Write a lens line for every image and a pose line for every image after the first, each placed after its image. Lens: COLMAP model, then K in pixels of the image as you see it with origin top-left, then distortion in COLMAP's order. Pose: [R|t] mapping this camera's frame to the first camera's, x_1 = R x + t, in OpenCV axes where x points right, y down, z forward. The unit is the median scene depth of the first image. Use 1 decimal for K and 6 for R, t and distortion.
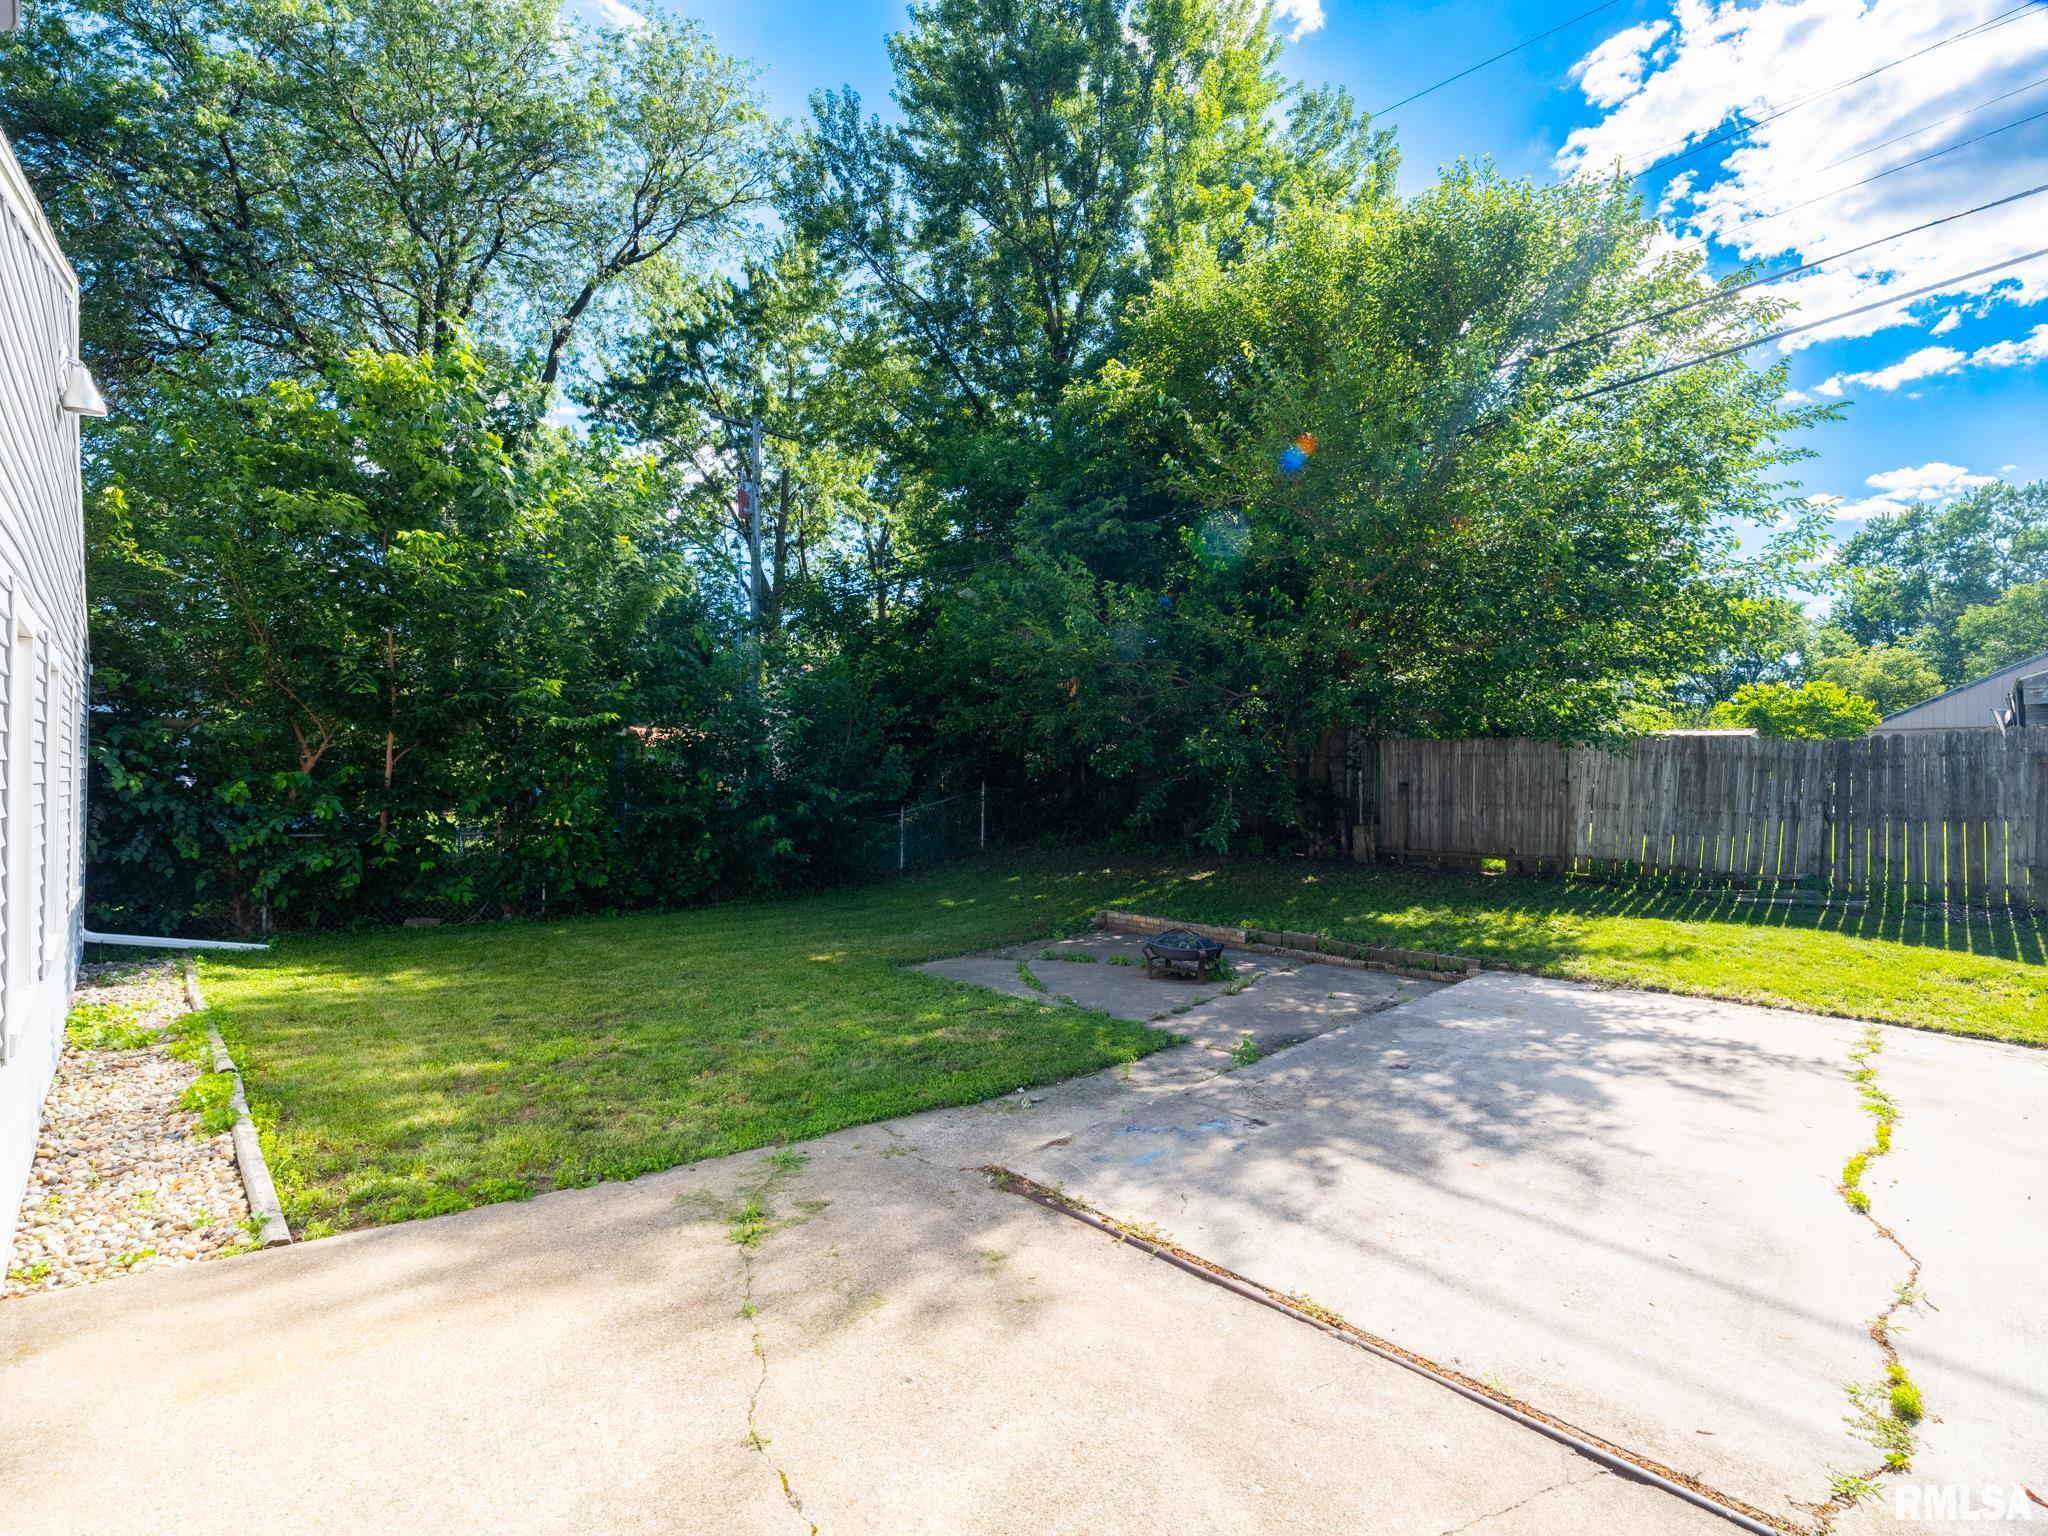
lens RADIAL K [[927.4, 0, 1021.6], [0, 927.4, 760.7], [0, 0, 1]] dist [-0.001002, -0.000013]
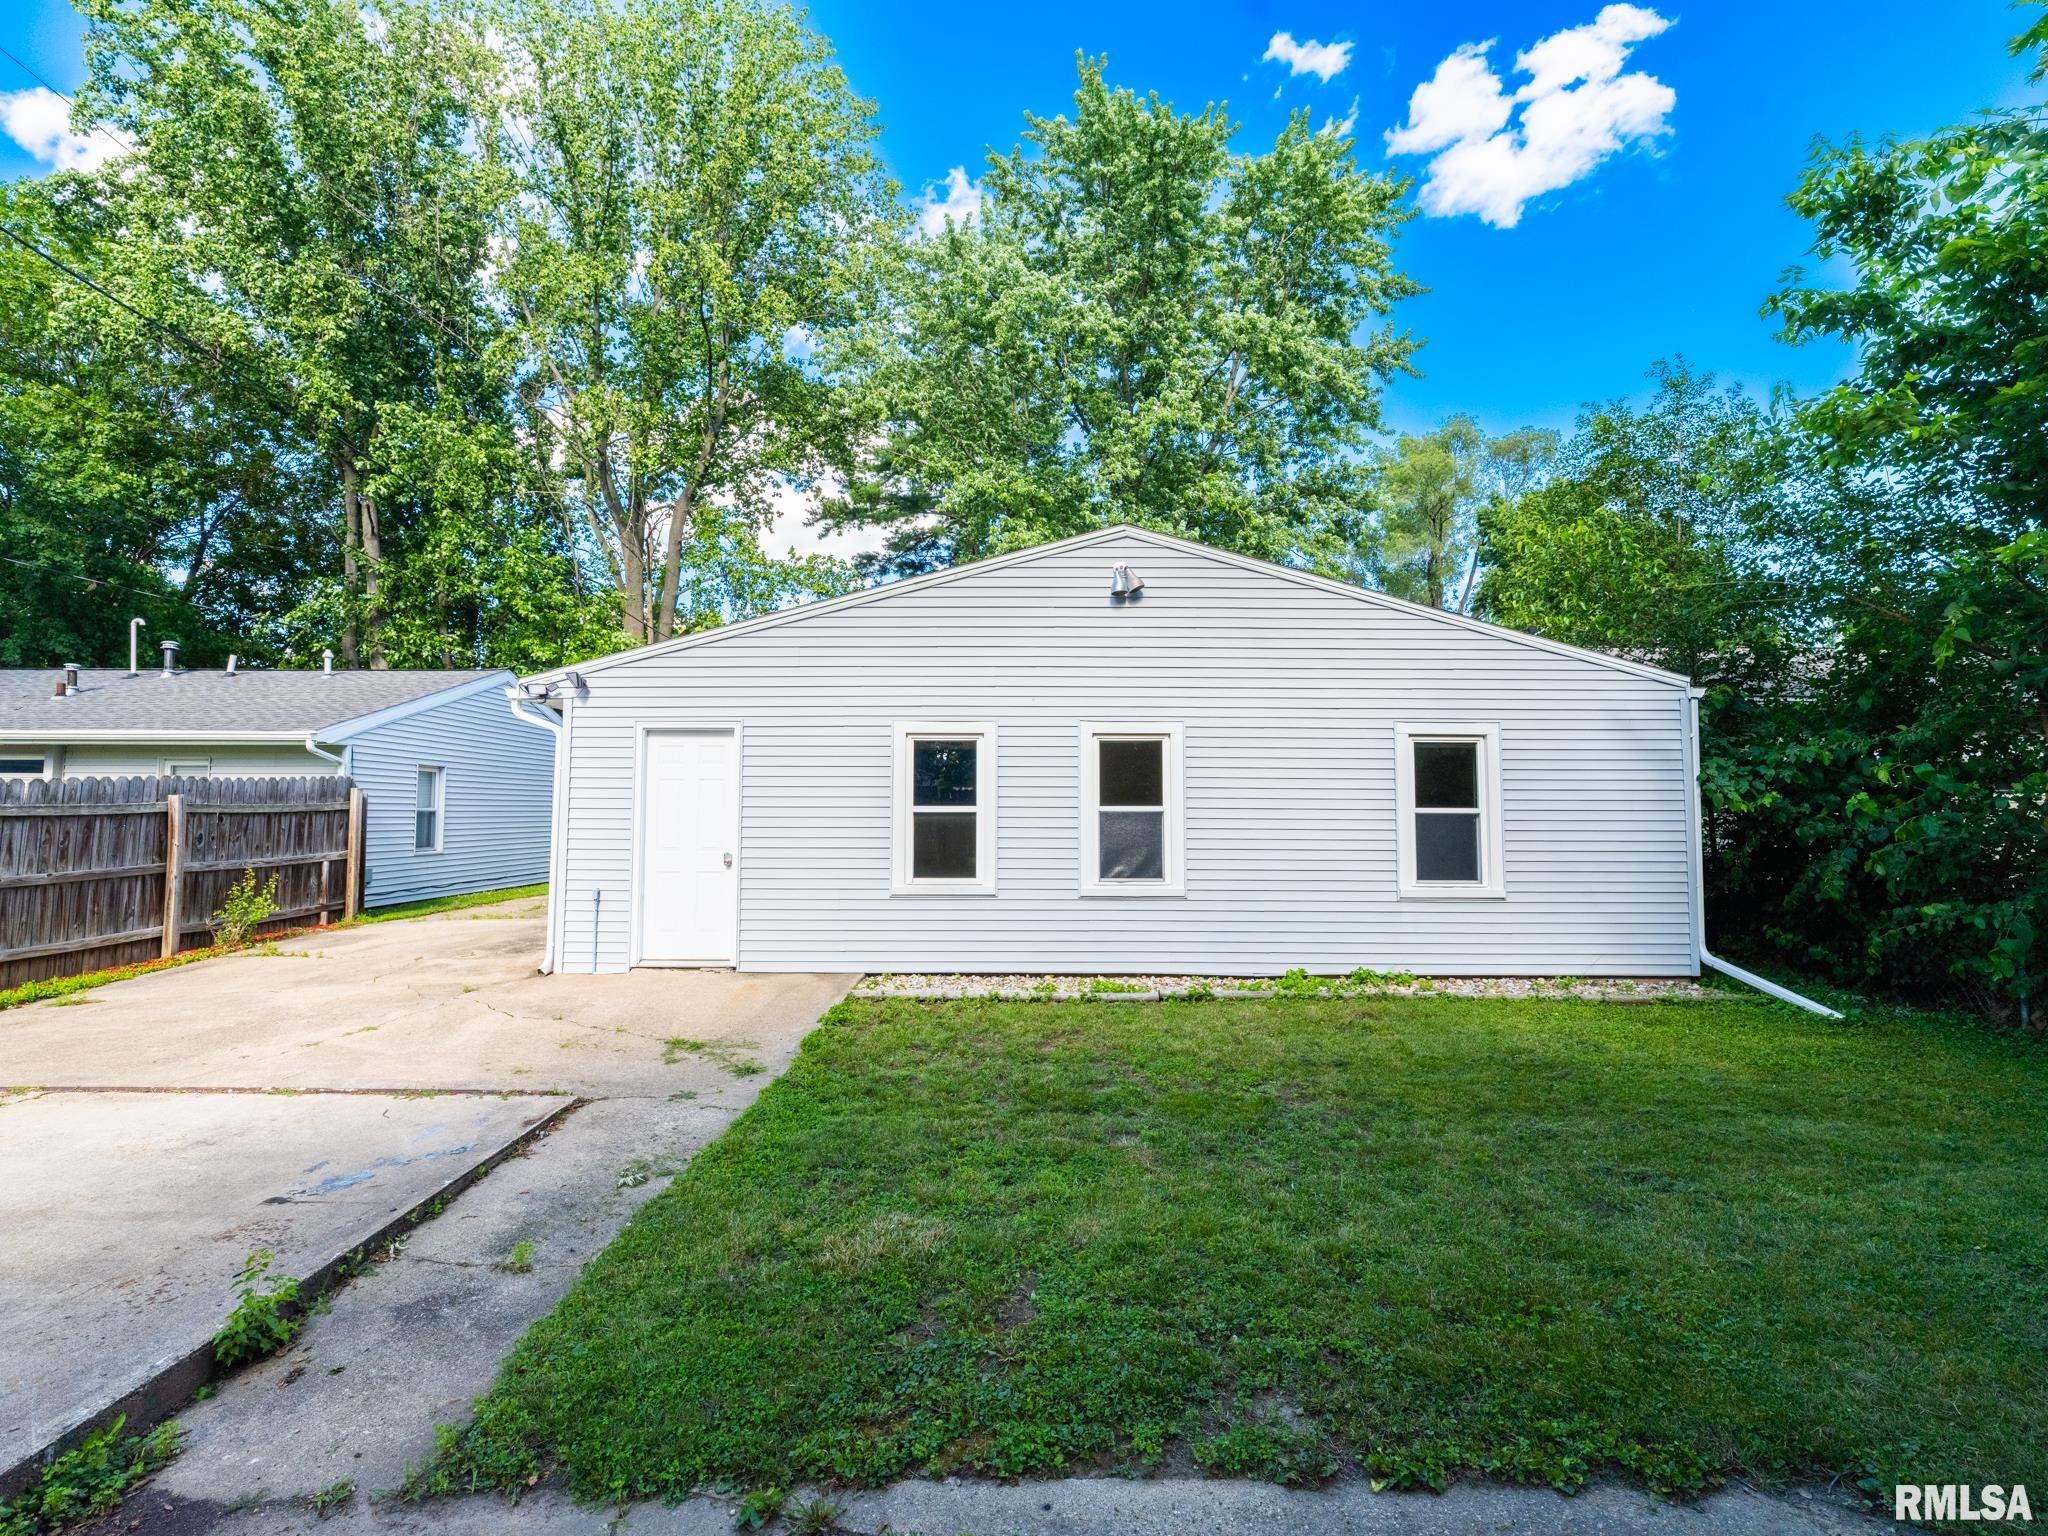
lens RADIAL K [[927.4, 0, 1021.6], [0, 927.4, 760.7], [0, 0, 1]] dist [-0.001002, -0.000013]
pose [[-0.699322, -0.064333, -0.711906, 0.258722], [0.011234, 0.994829, -0.100936, 0.075376], [0.714719, -0.078584, -0.694983, 1.304444]]
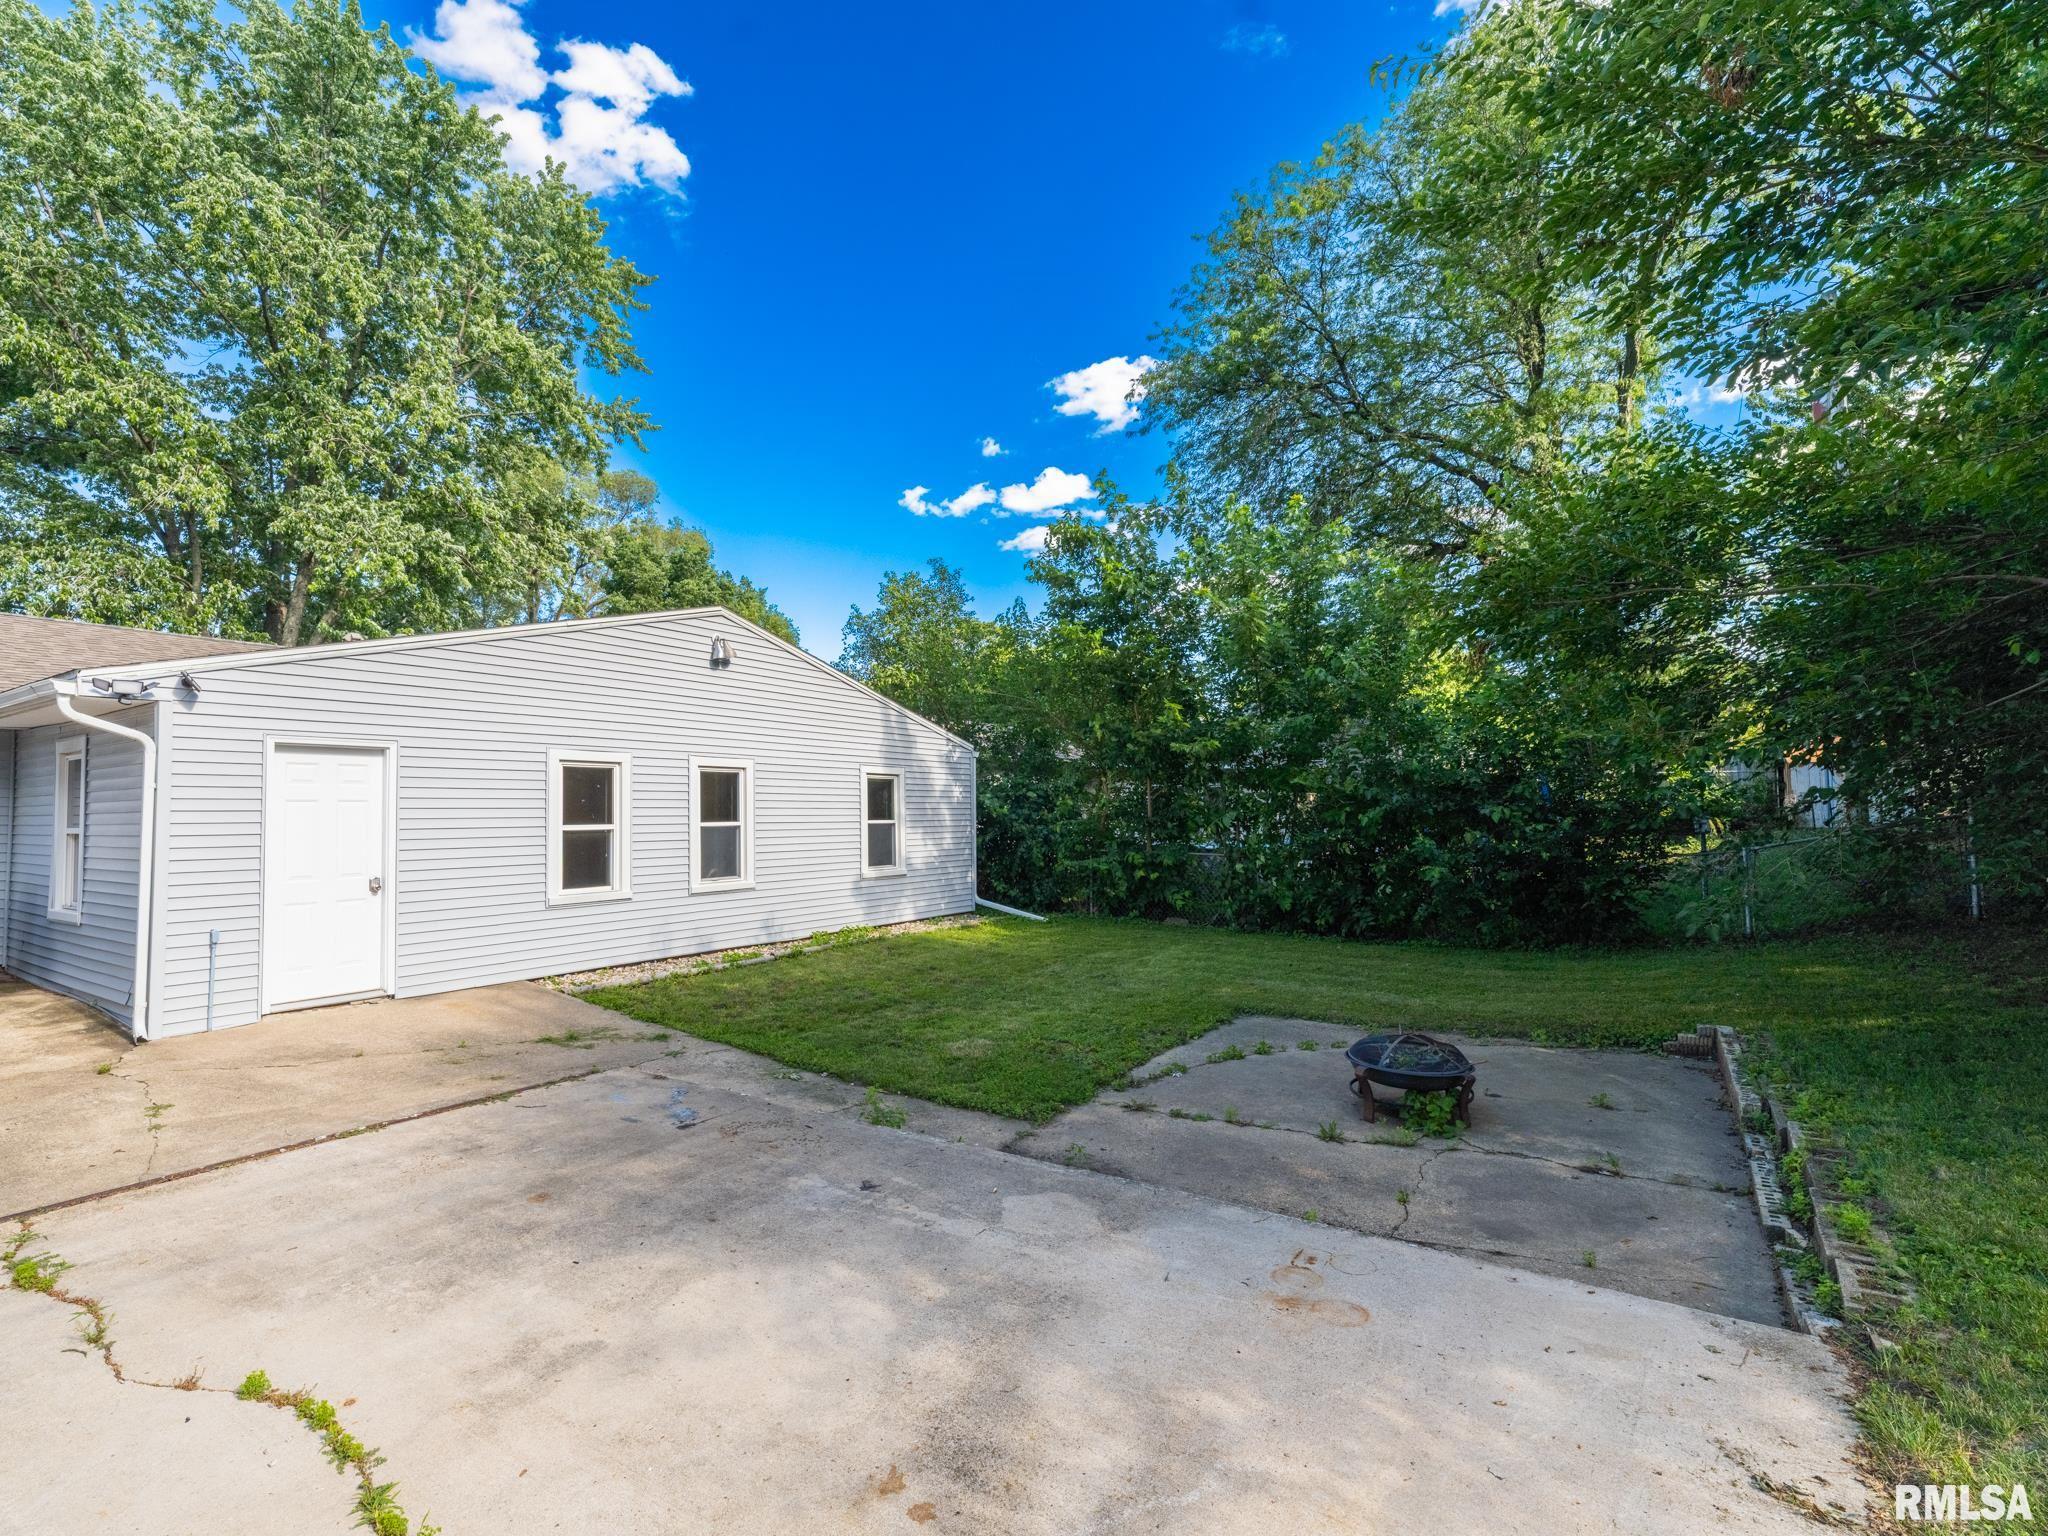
lens RADIAL K [[939.5, 0, 991.7], [0, 939.5, 768.7], [0, 0, 1]] dist [0.034692, 0.000022]
pose [[0.176345, -0.060815, -0.982448, 0.937230], [0.040901, 0.997680, -0.054417, 0.032303], [0.983478, -0.030587, 0.178423, 0.763583]]
